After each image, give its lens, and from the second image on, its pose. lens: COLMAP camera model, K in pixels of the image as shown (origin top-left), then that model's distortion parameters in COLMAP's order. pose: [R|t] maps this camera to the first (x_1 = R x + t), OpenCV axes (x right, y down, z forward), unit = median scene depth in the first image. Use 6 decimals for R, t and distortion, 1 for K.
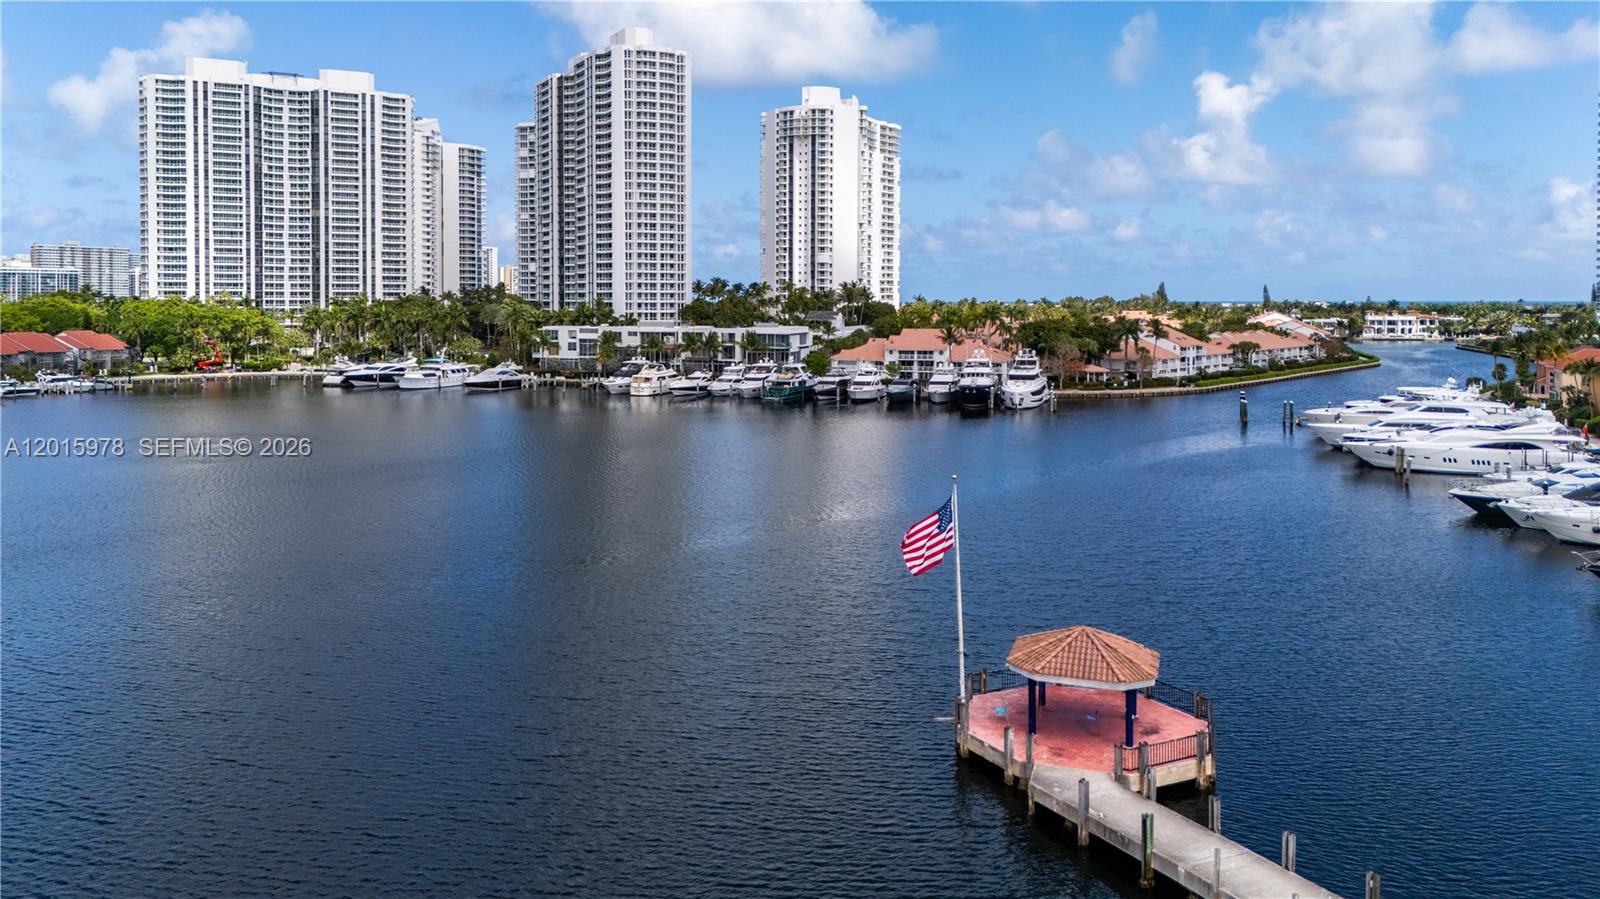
lens RADIAL K [[1288.5, 0, 854.2], [0, 1288.5, 286.0], [0, 0, 1]] dist [0.042710, 0.003051]
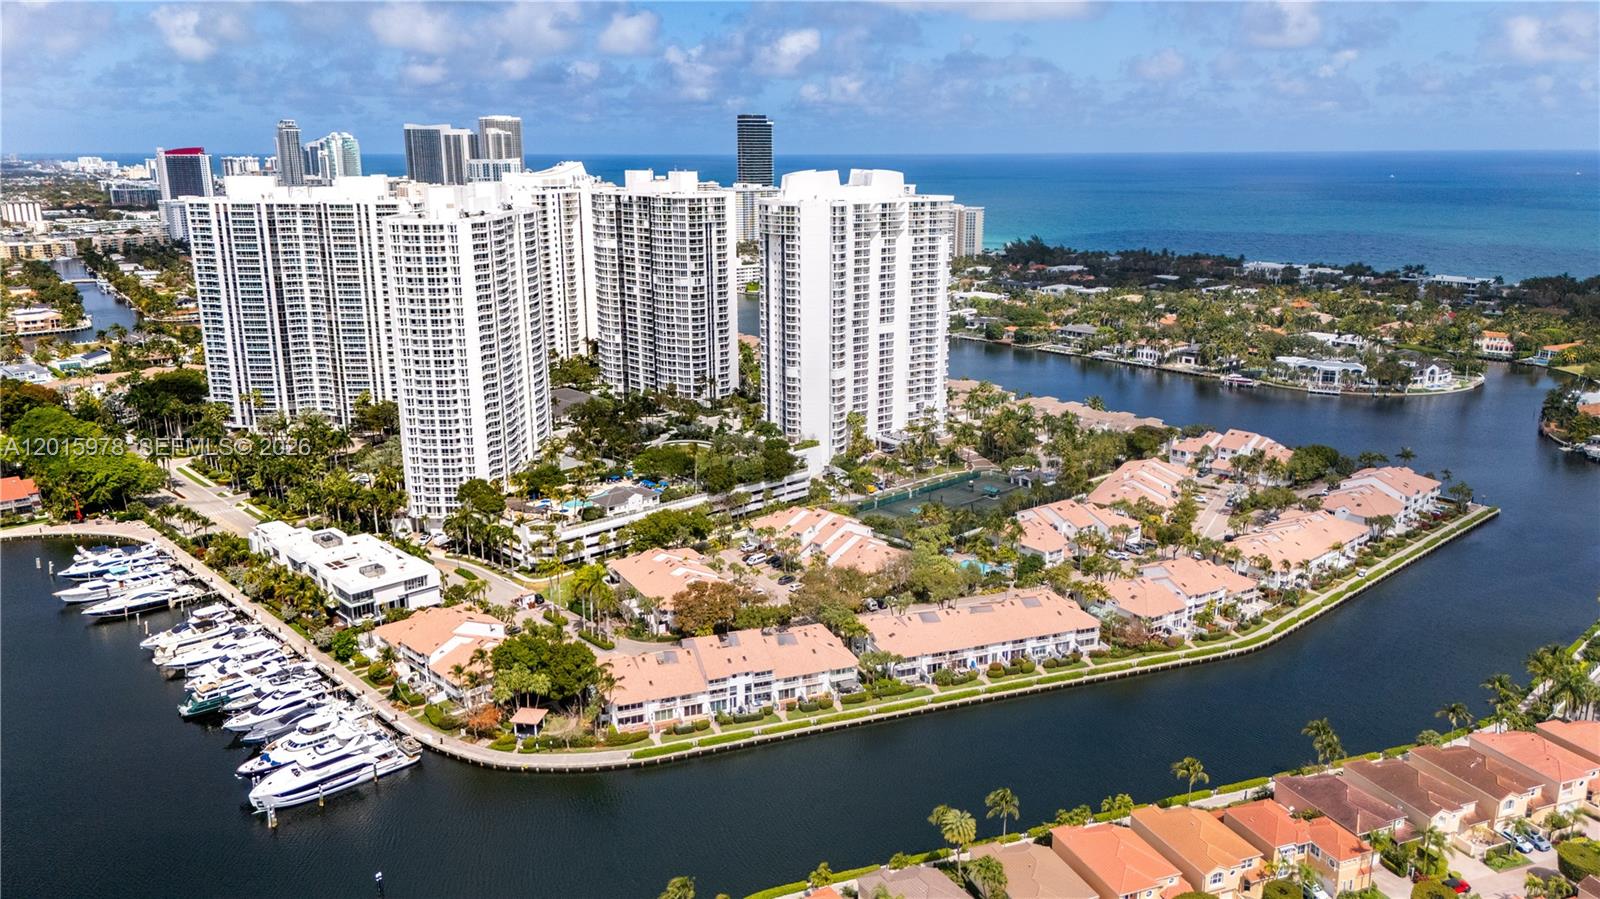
lens RADIAL K [[1287.9, 0, 913.5], [0, 1287.9, 443.6], [0, 0, 1]] dist [0.003720, 0.005329]
pose [[0.879653, 0.117444, -0.460887, 0.540117], [0.000984, 0.968582, 0.248692, -0.224347], [0.475615, -0.219216, 0.851901, 0.280742]]
